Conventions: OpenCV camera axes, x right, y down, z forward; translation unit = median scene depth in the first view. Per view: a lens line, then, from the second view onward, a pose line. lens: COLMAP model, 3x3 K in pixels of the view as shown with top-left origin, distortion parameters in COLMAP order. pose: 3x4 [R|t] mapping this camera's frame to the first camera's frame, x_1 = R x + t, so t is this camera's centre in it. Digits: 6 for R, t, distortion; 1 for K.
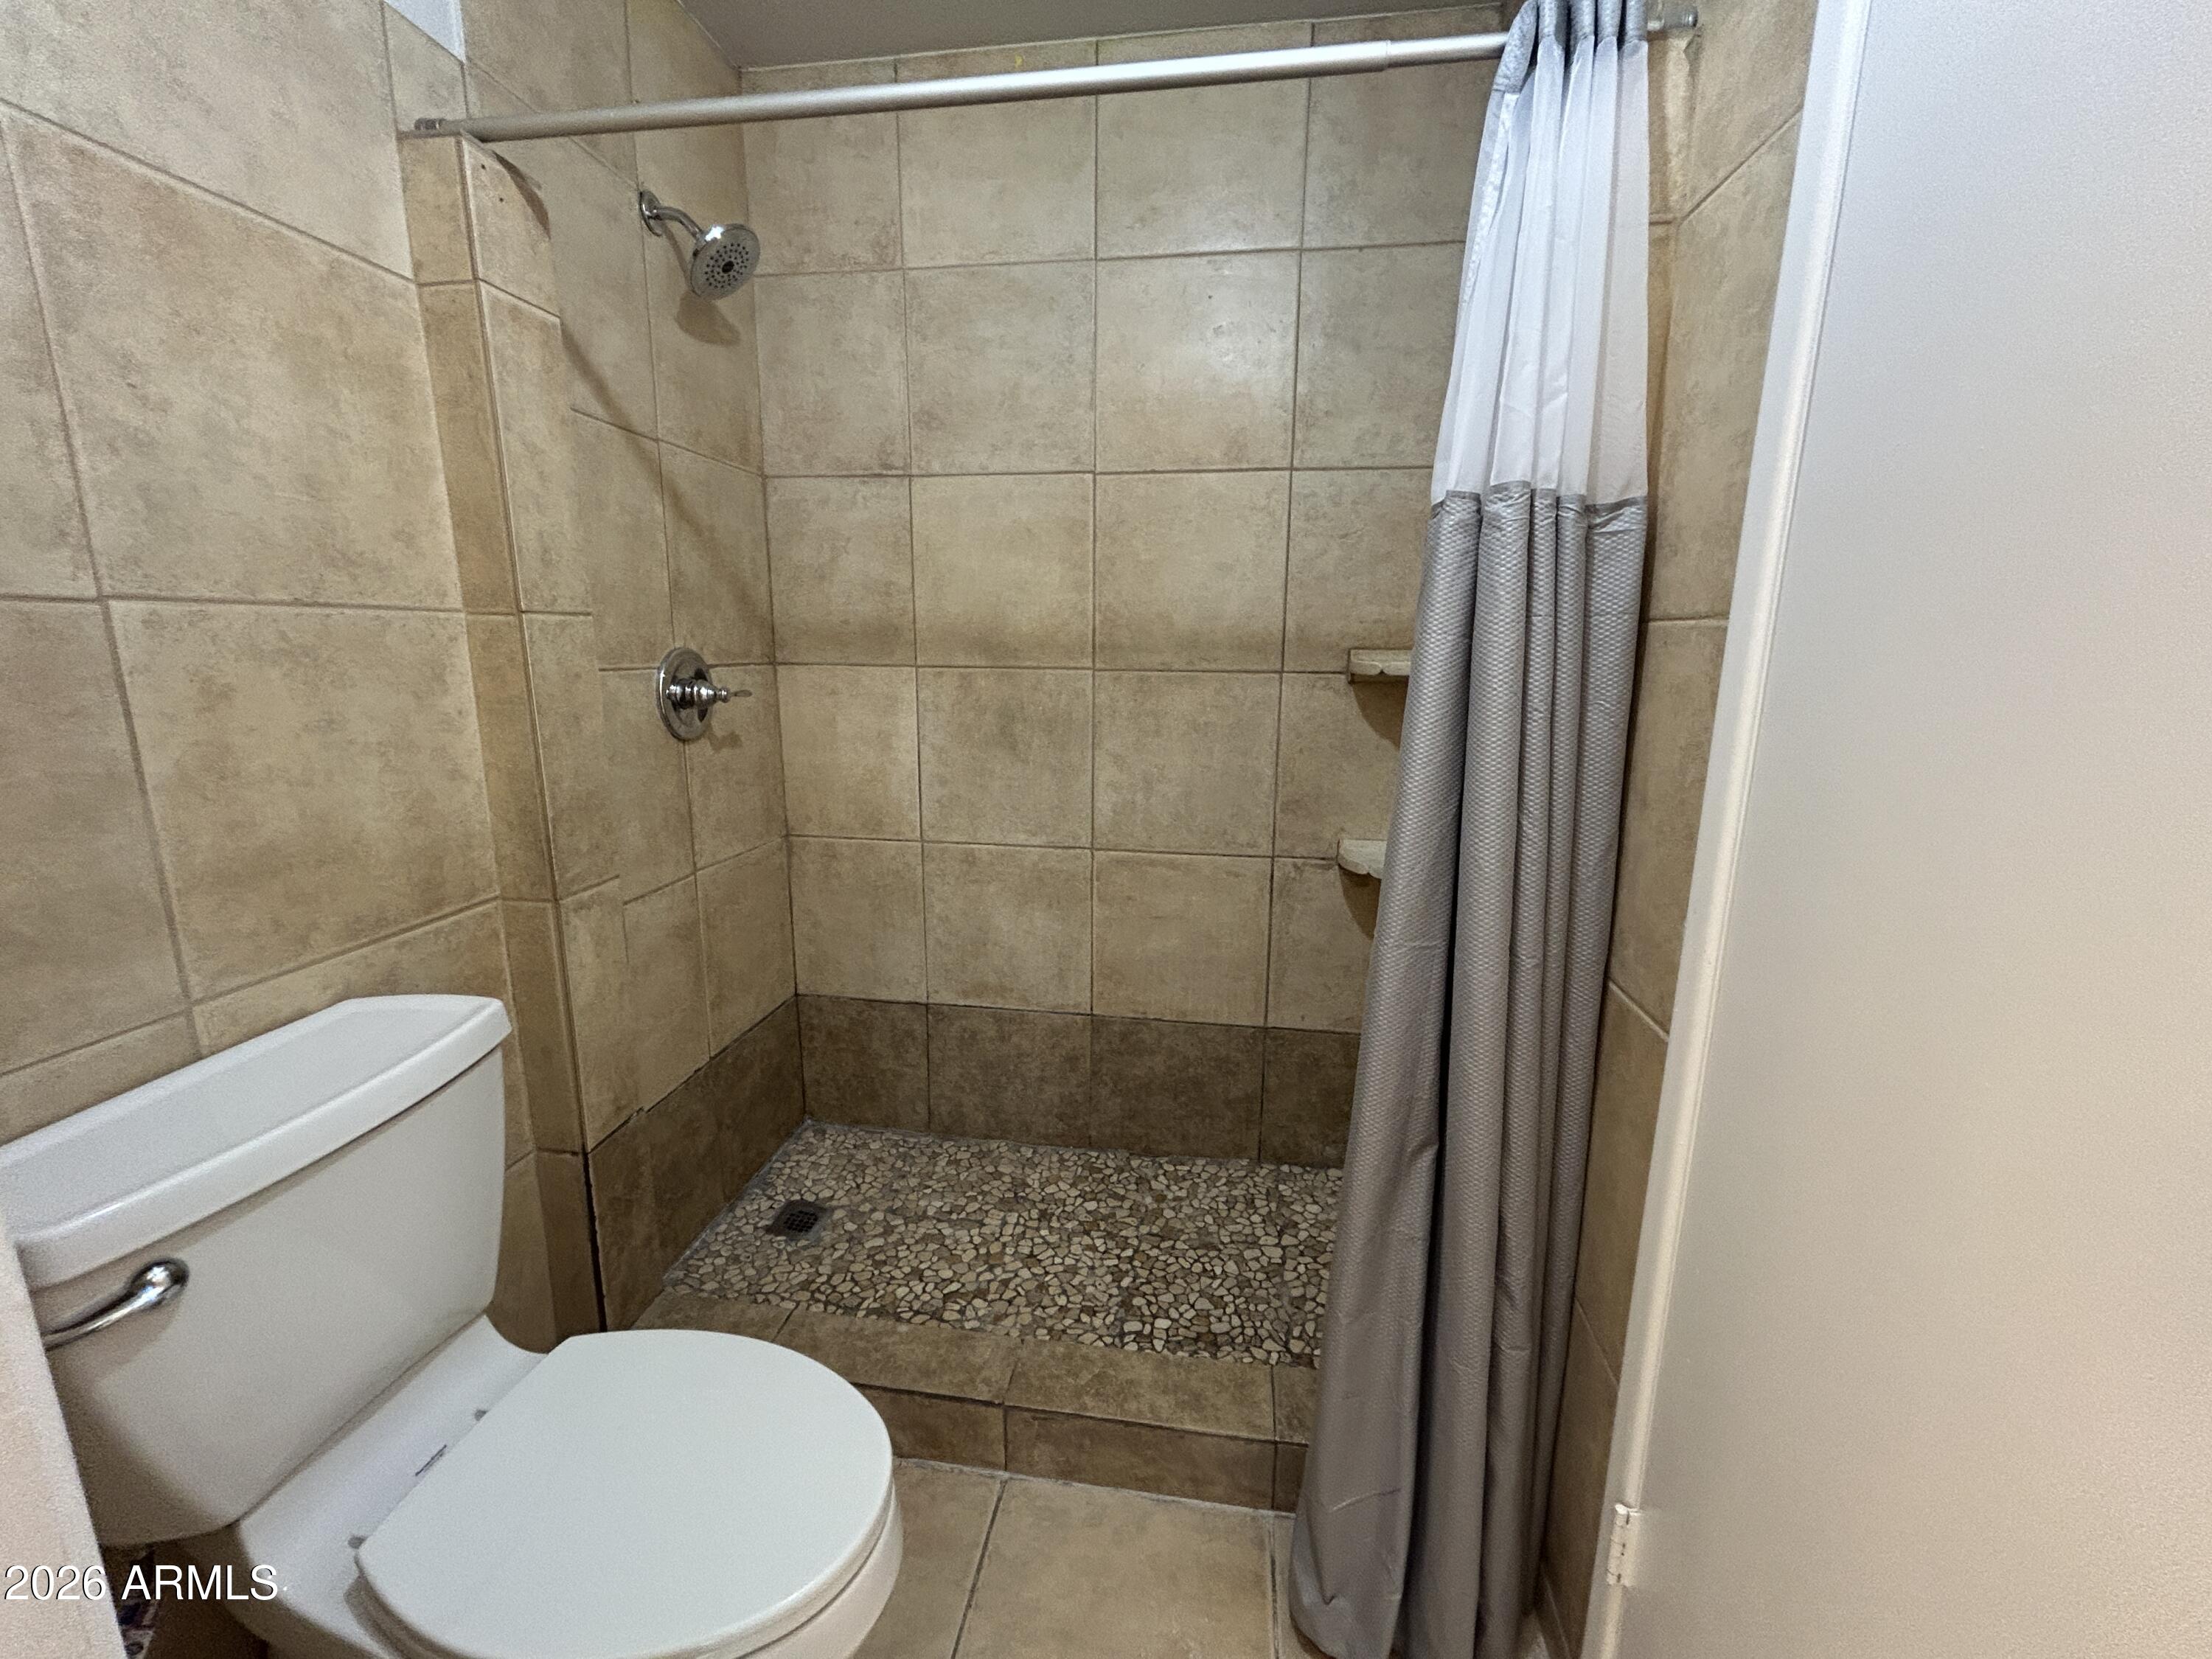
lens RADIAL K [[896.0, 0, 1101.2], [0, 896.0, 828.5], [0, 0, 1]] dist [-0.004522, -0.000401]
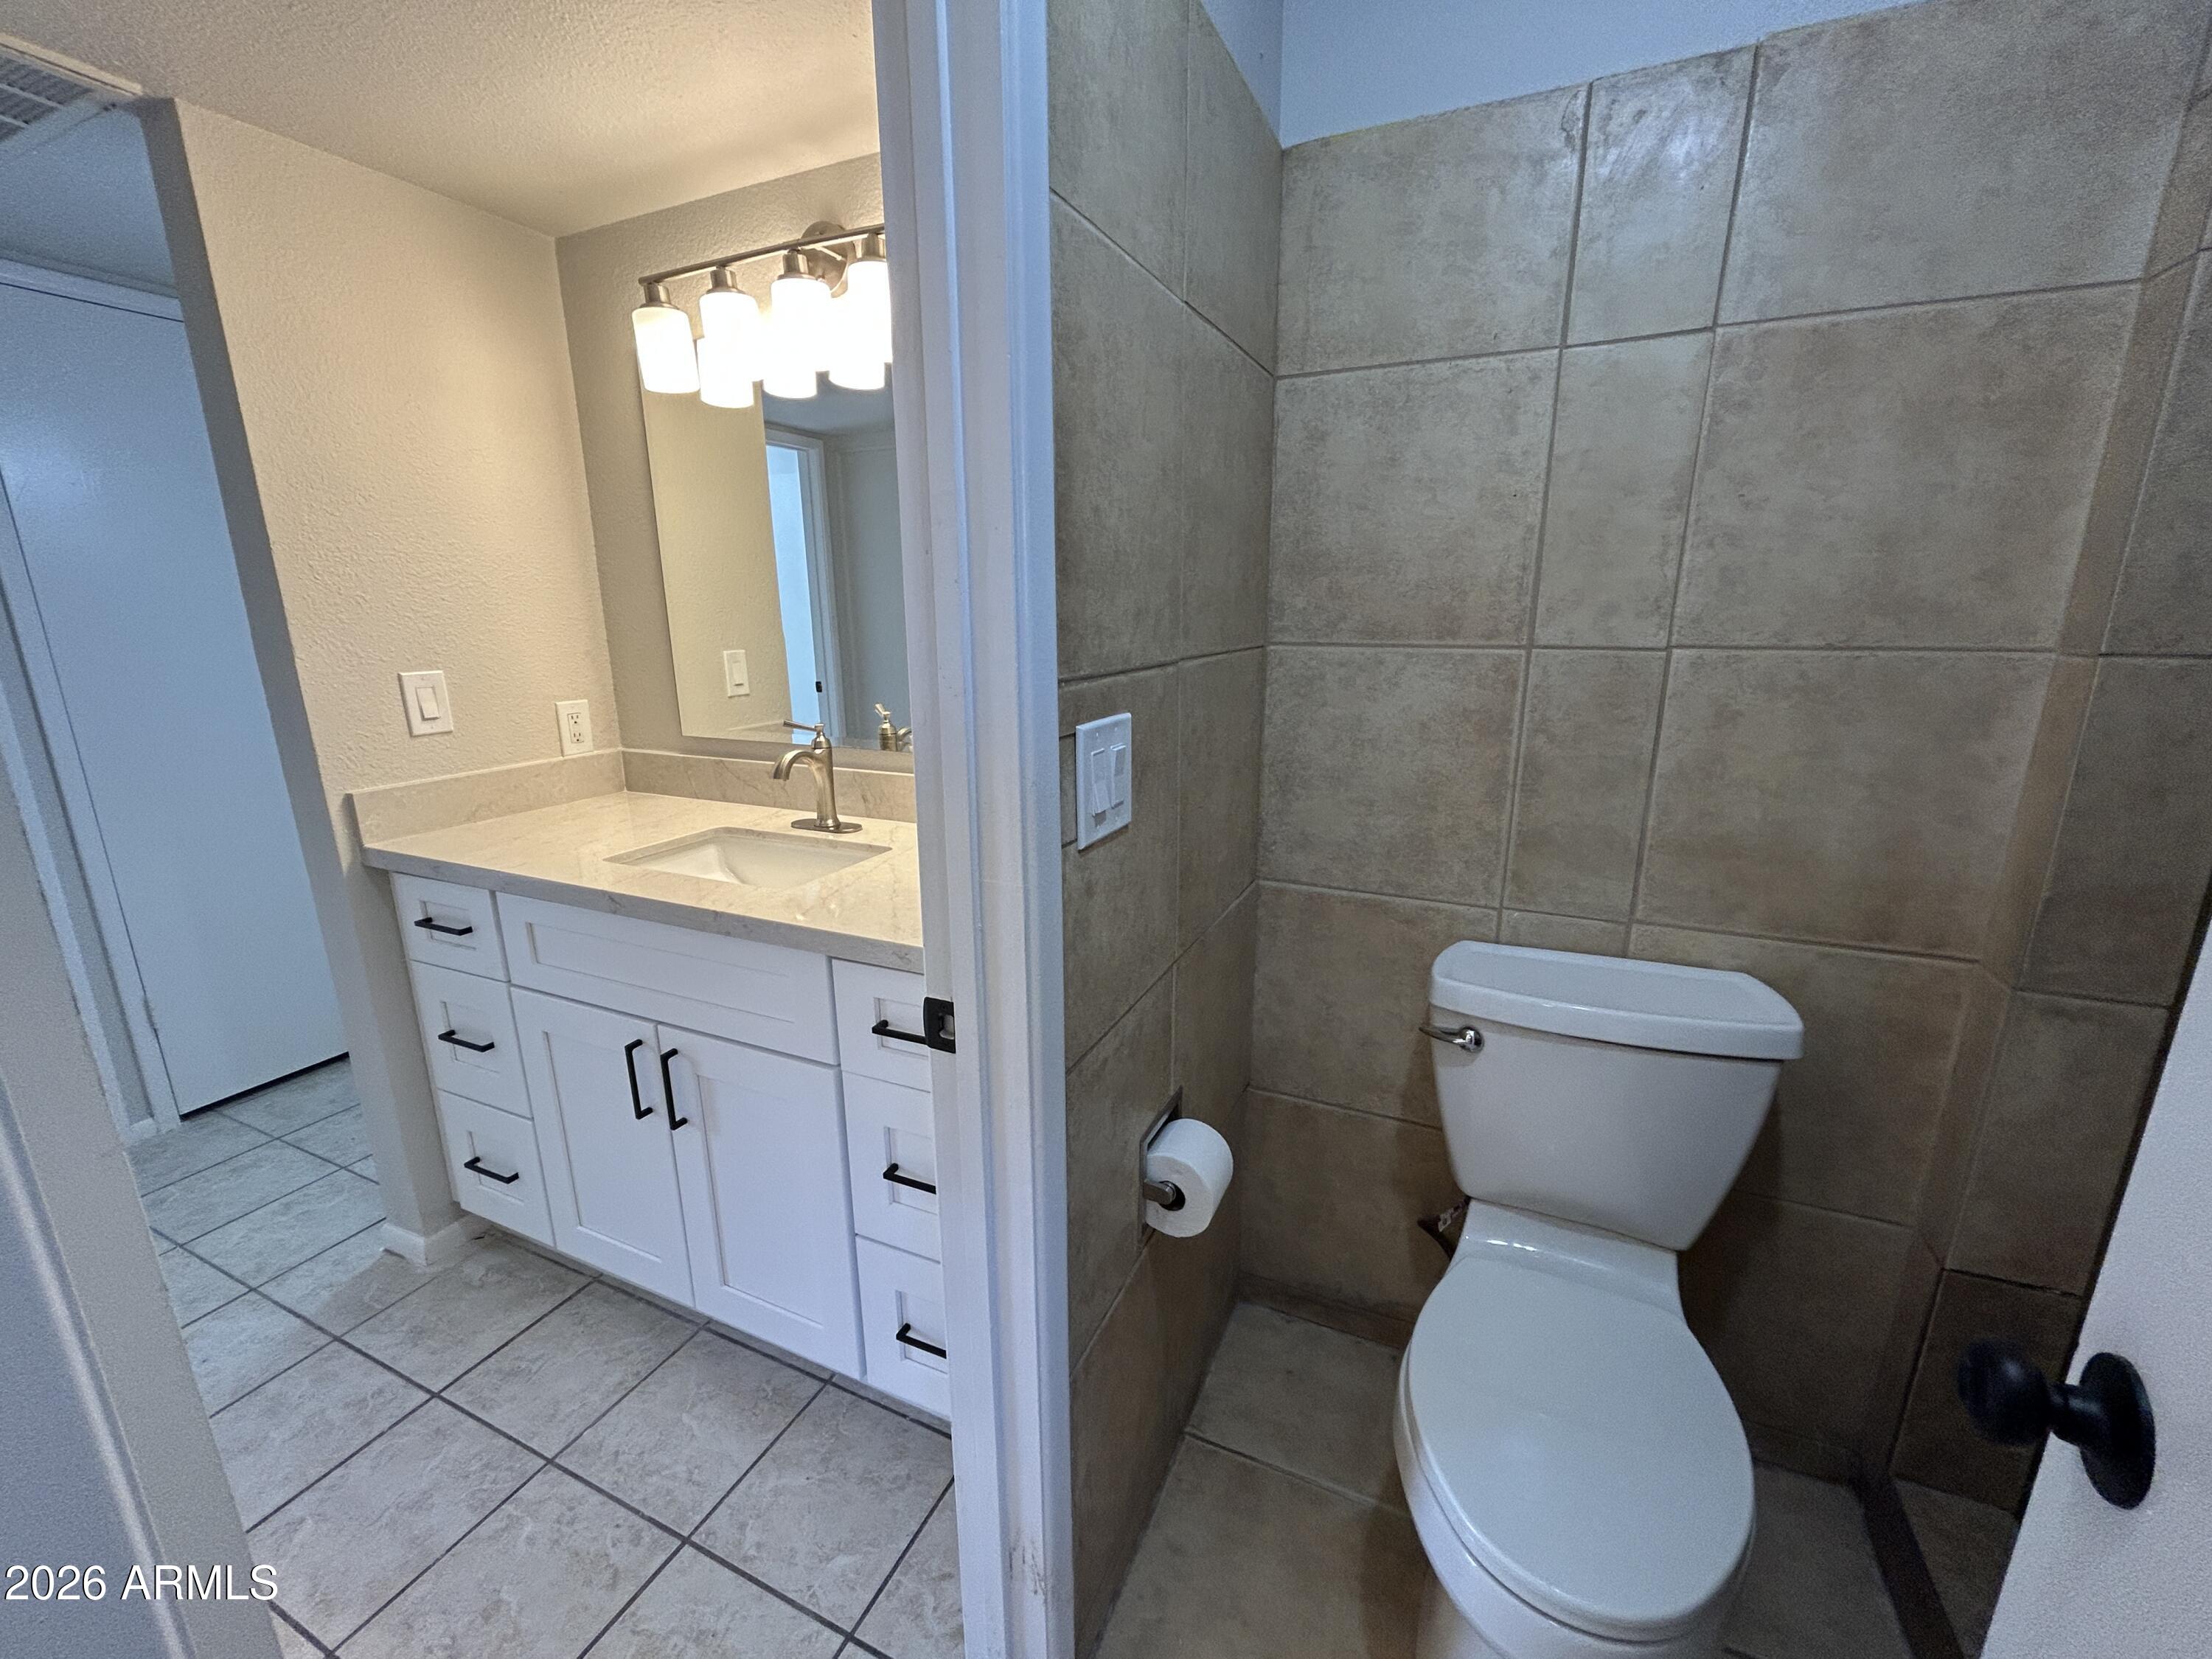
lens RADIAL K [[896.0, 0, 1101.2], [0, 896.0, 828.5], [0, 0, 1]] dist [-0.004522, -0.000401]
pose [[-0.279855, 0.221850, -0.934058, 0.509247], [-0.192830, 0.940117, 0.281063, -0.171678], [0.940478, 0.258771, -0.220317, 0.413750]]
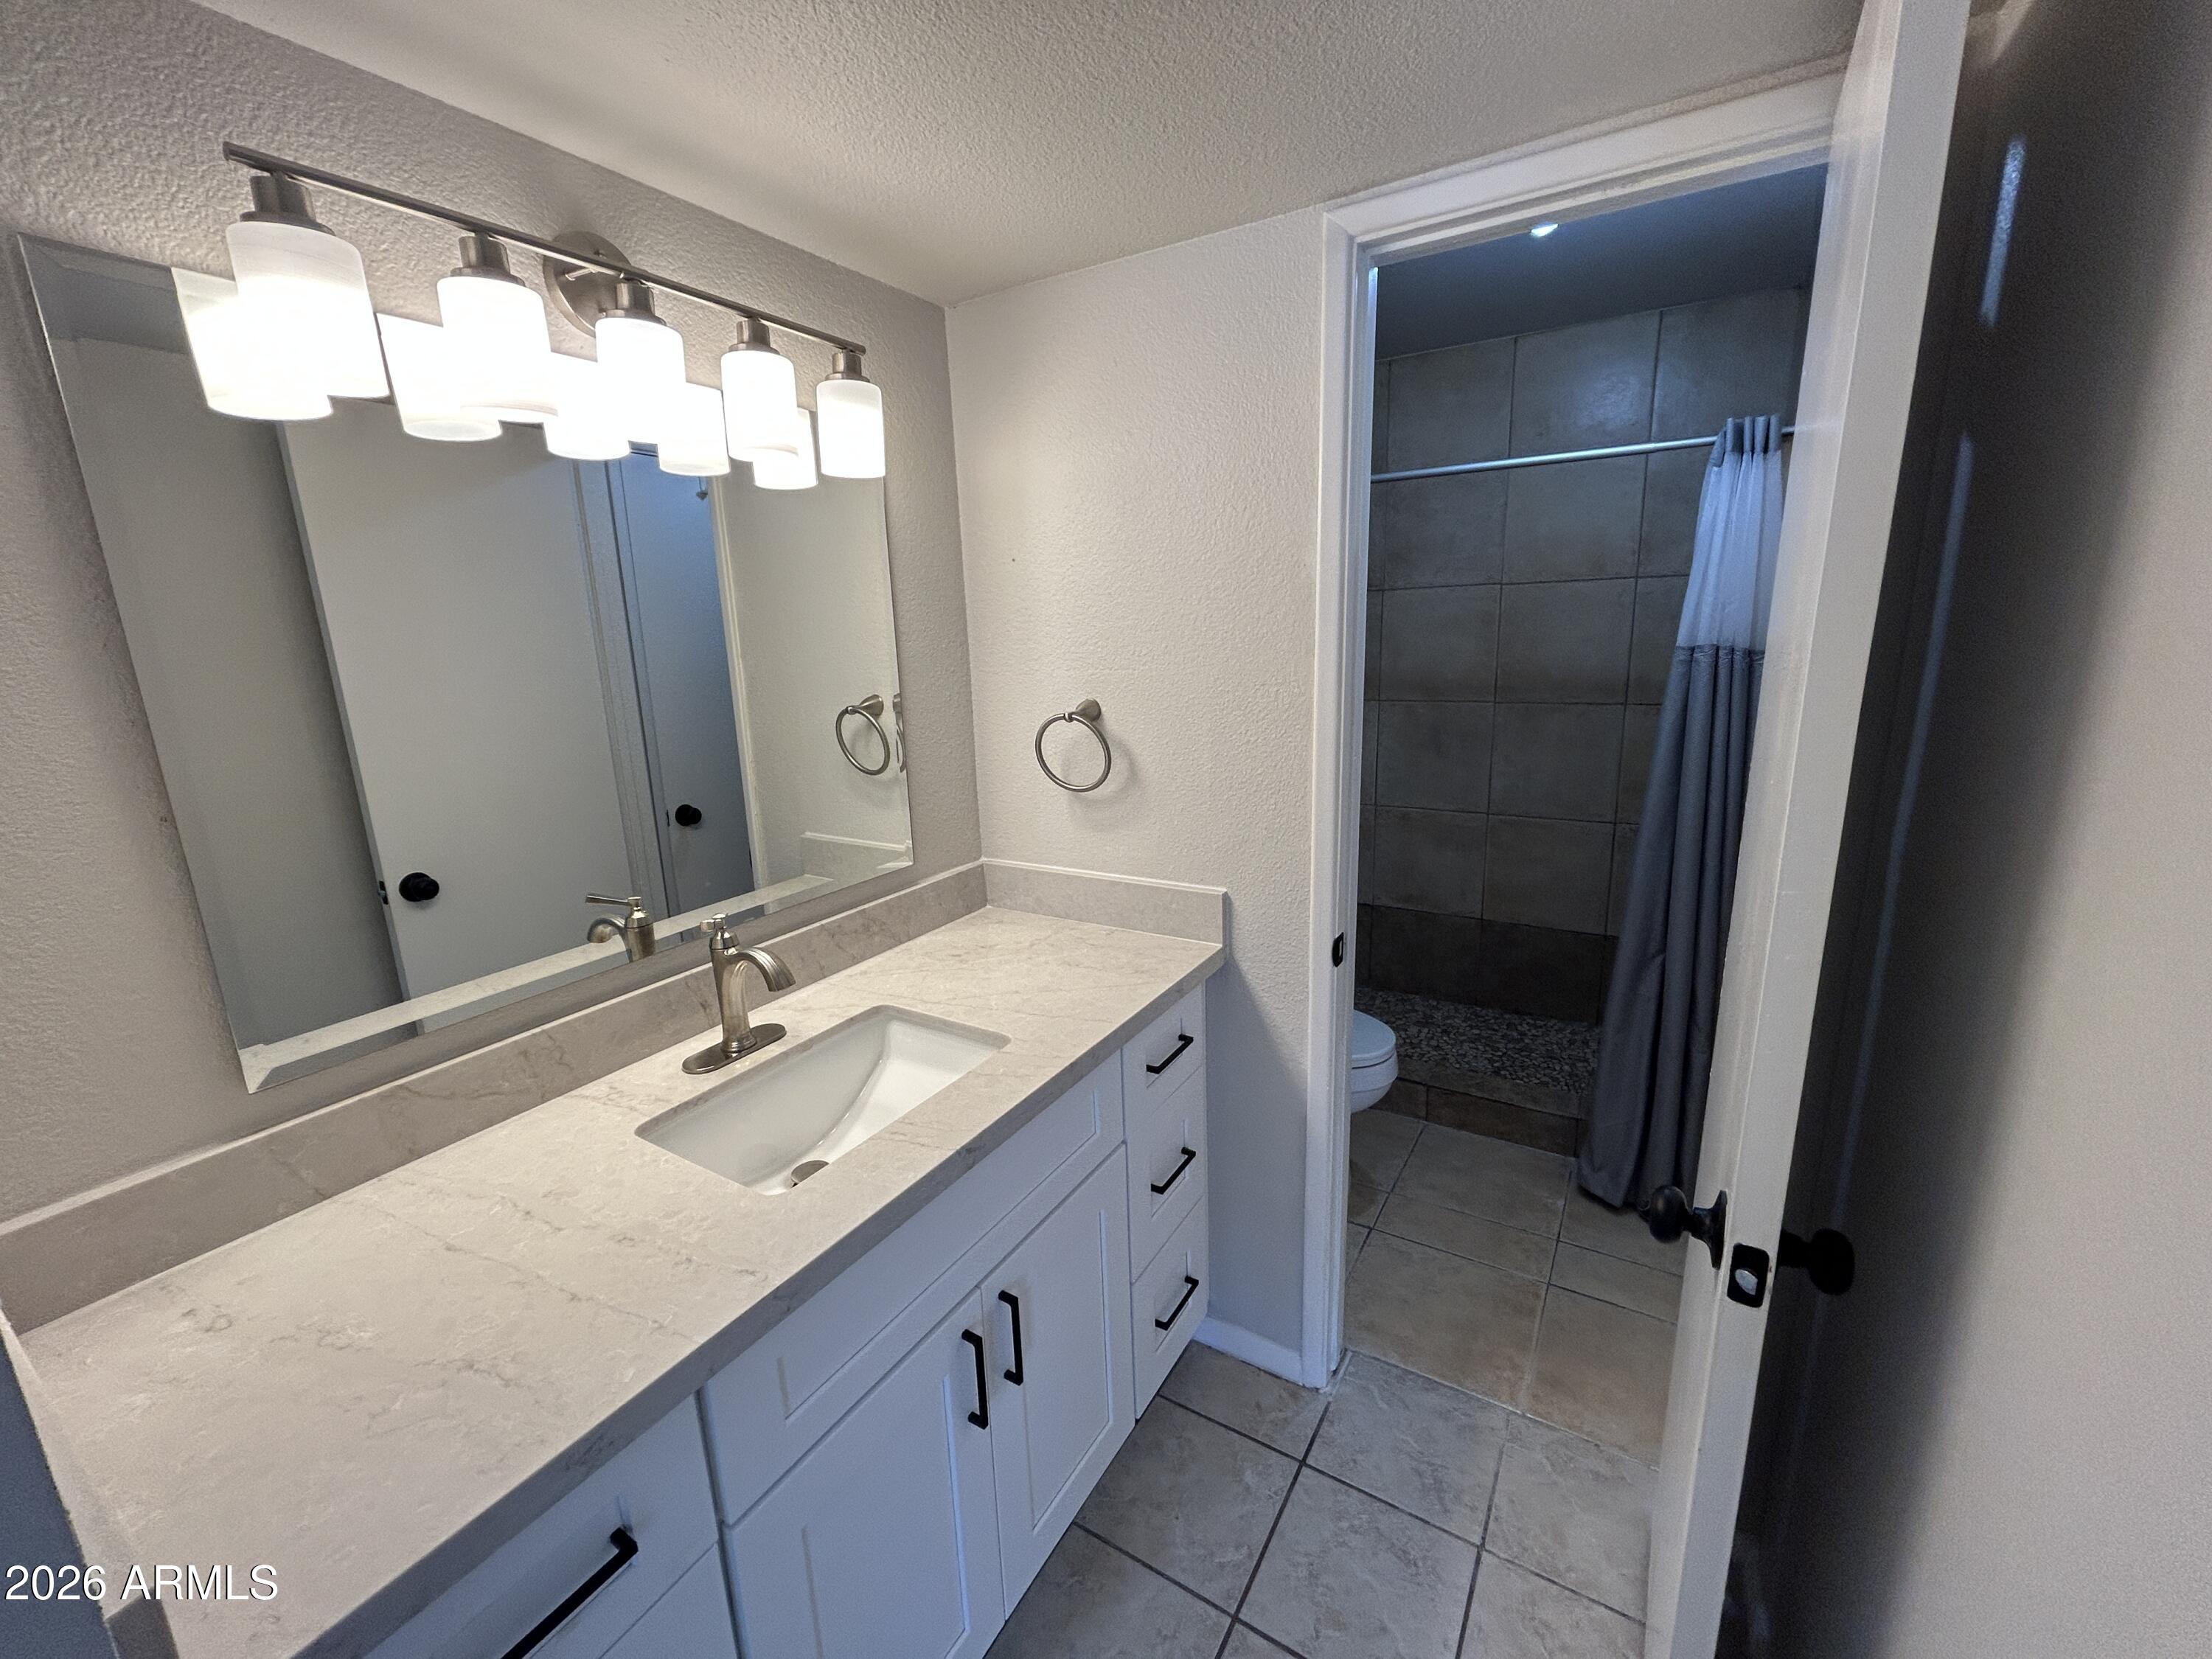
lens RADIAL K [[896.0, 0, 1101.2], [0, 896.0, 828.5], [0, 0, 1]] dist [-0.004522, -0.000401]
pose [[0.916149, 0.046691, -0.398108, -0.008860], [-0.036738, 0.998793, 0.032598, 0.046975], [0.399150, -0.015239, 0.916759, -1.493786]]
